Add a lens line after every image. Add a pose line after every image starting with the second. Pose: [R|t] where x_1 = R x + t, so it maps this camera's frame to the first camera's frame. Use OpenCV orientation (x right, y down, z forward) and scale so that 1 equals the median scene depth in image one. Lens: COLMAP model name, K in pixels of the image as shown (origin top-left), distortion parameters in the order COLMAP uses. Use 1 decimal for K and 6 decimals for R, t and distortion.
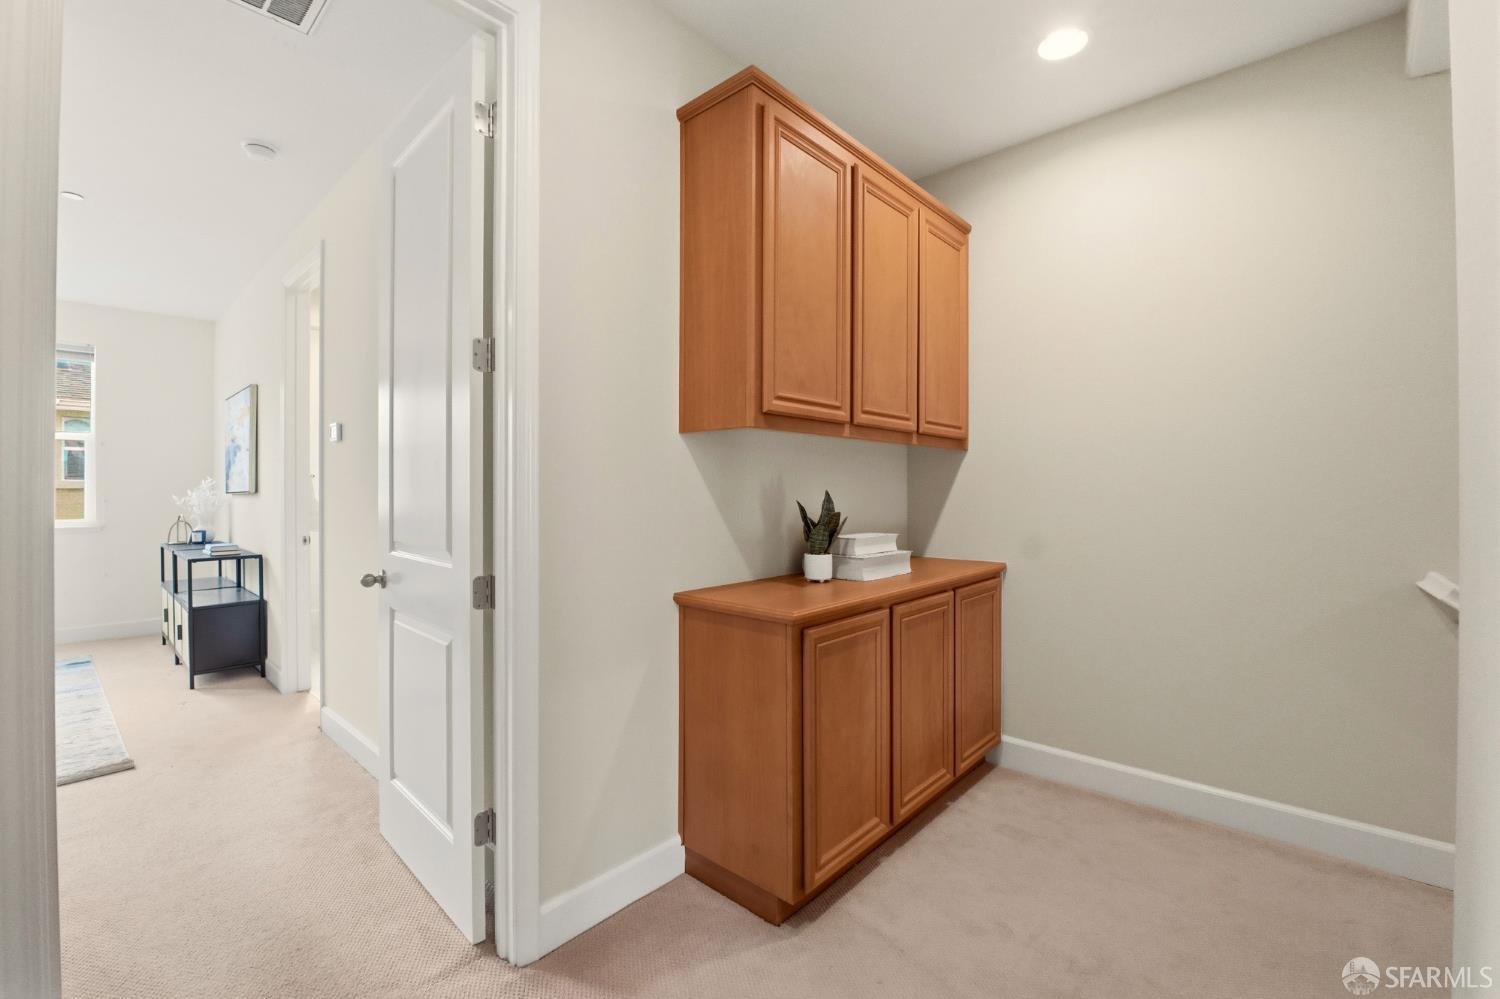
lens RADIAL K [[631.0, 0, 750.0], [0, 631.0, 499.5], [0, 0, 1]] dist [-0.001539, -0.000201]
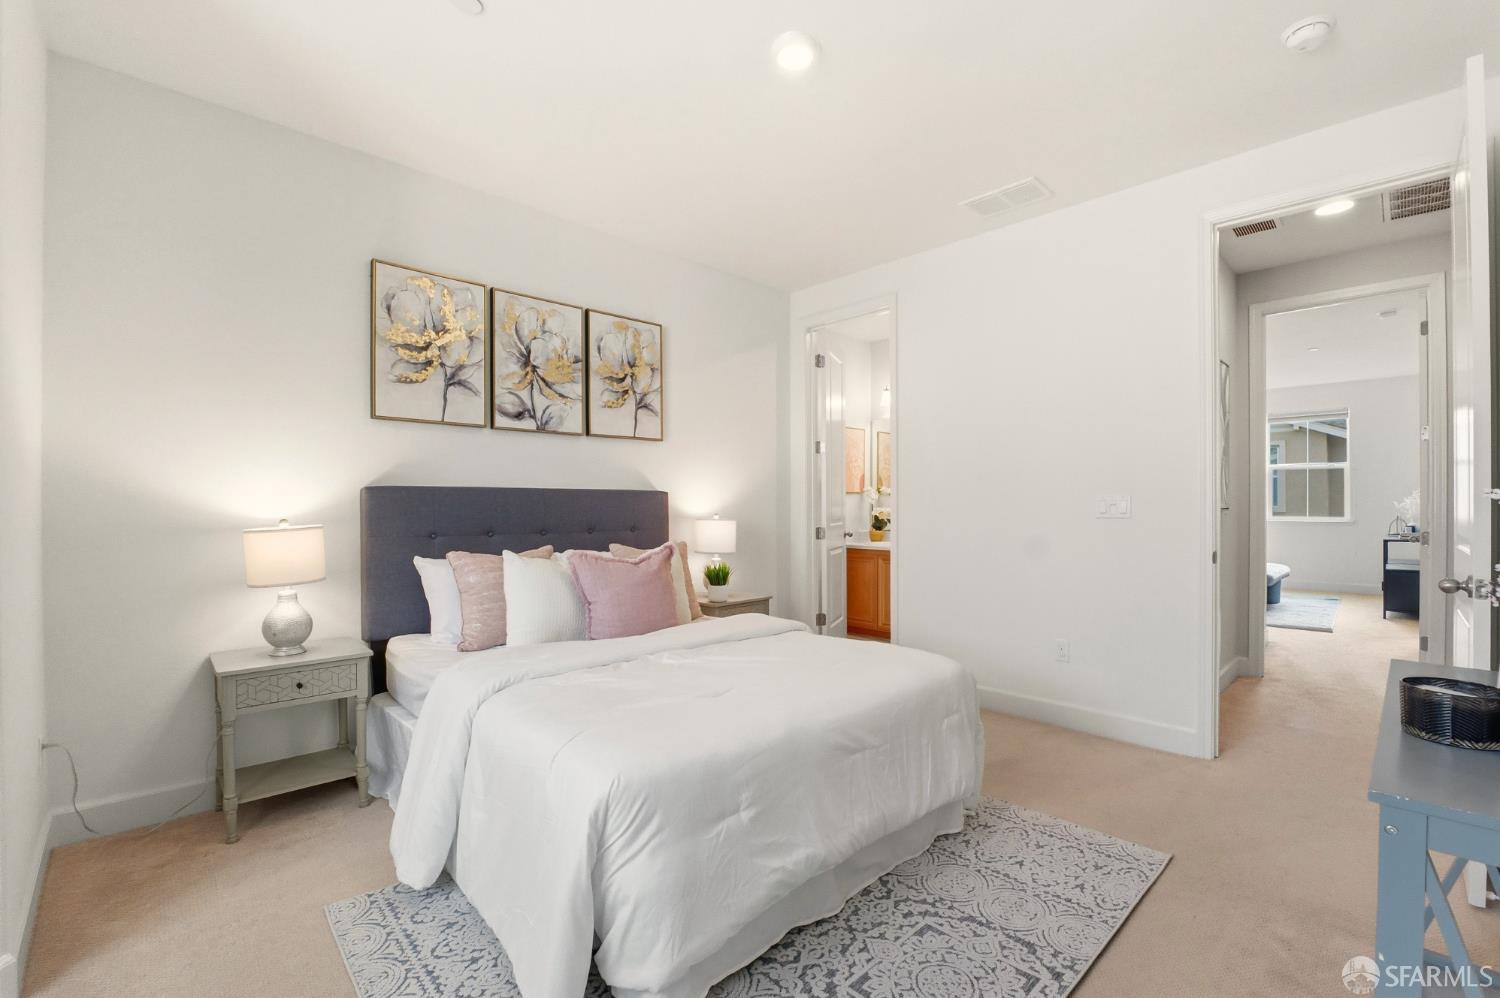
lens RADIAL K [[643.3, 0, 750.0], [0, 643.3, 499.0], [0, 0, 1]] dist [-0.018074, -0.000216]
pose [[-0.058967, -0.012665, -0.998180, 0.670496], [-0.005985, 0.999906, -0.012333, 0.015753], [0.998242, 0.005247, -0.059037, -0.434137]]
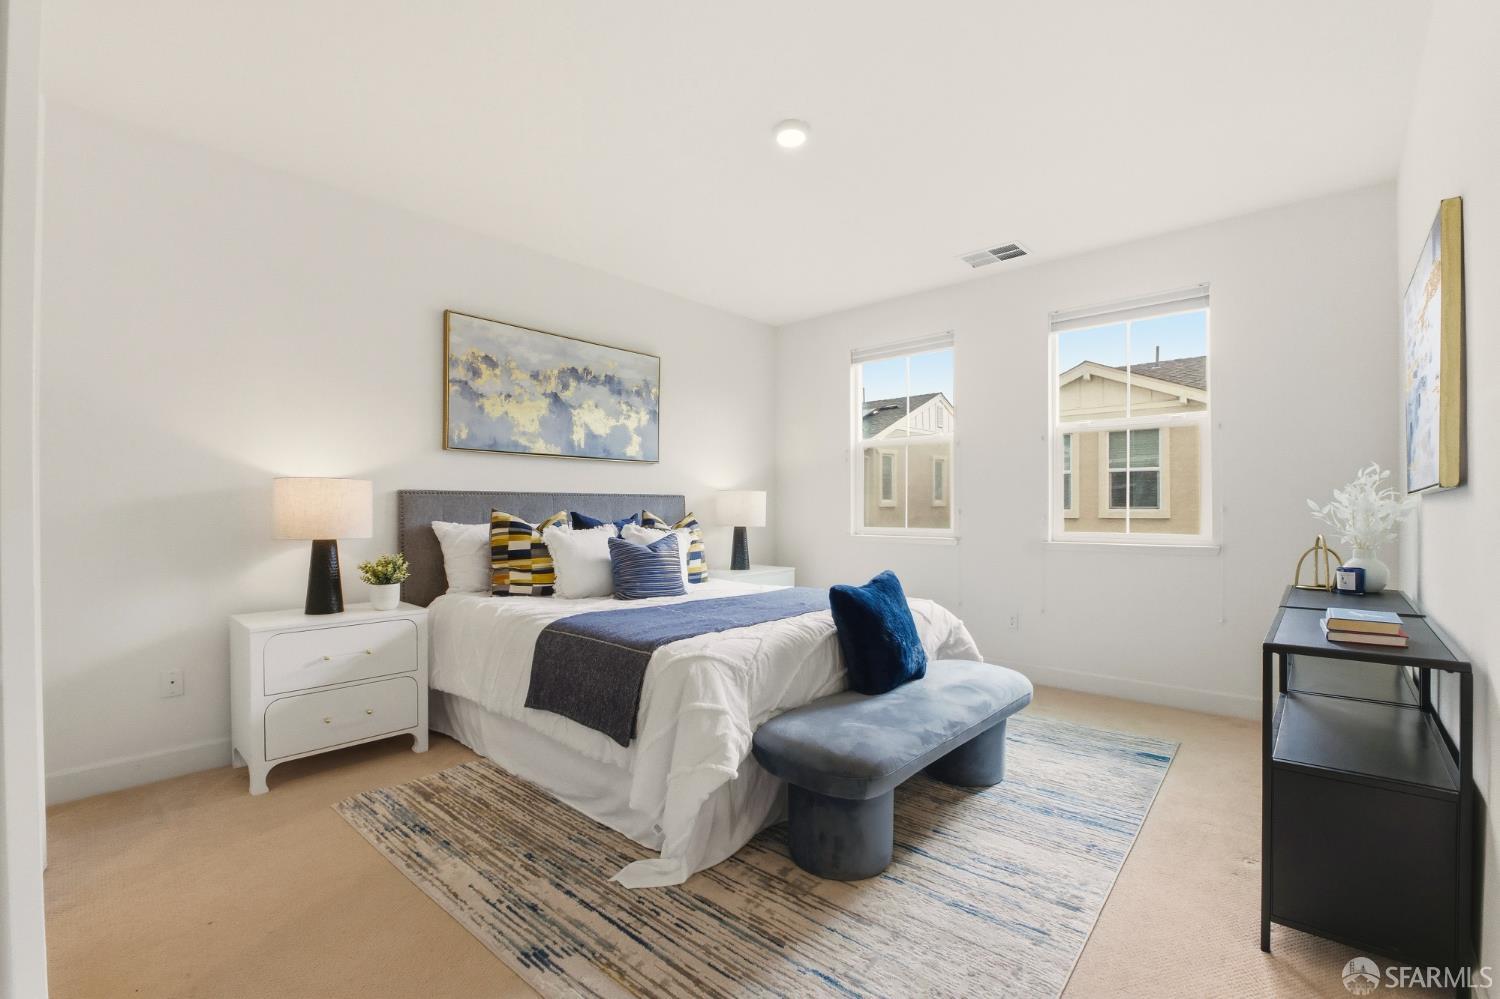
lens RADIAL K [[657.0, 0, 750.0], [0, 657.0, 499.5], [0, 0, 1]] dist [0.000199, 0.000055]
pose [[0.024983, -0.011959, -0.999616, -0.354793], [-0.019815, 0.999726, -0.012456, 0.009988], [0.999491, 0.020119, 0.024740, 0.501224]]
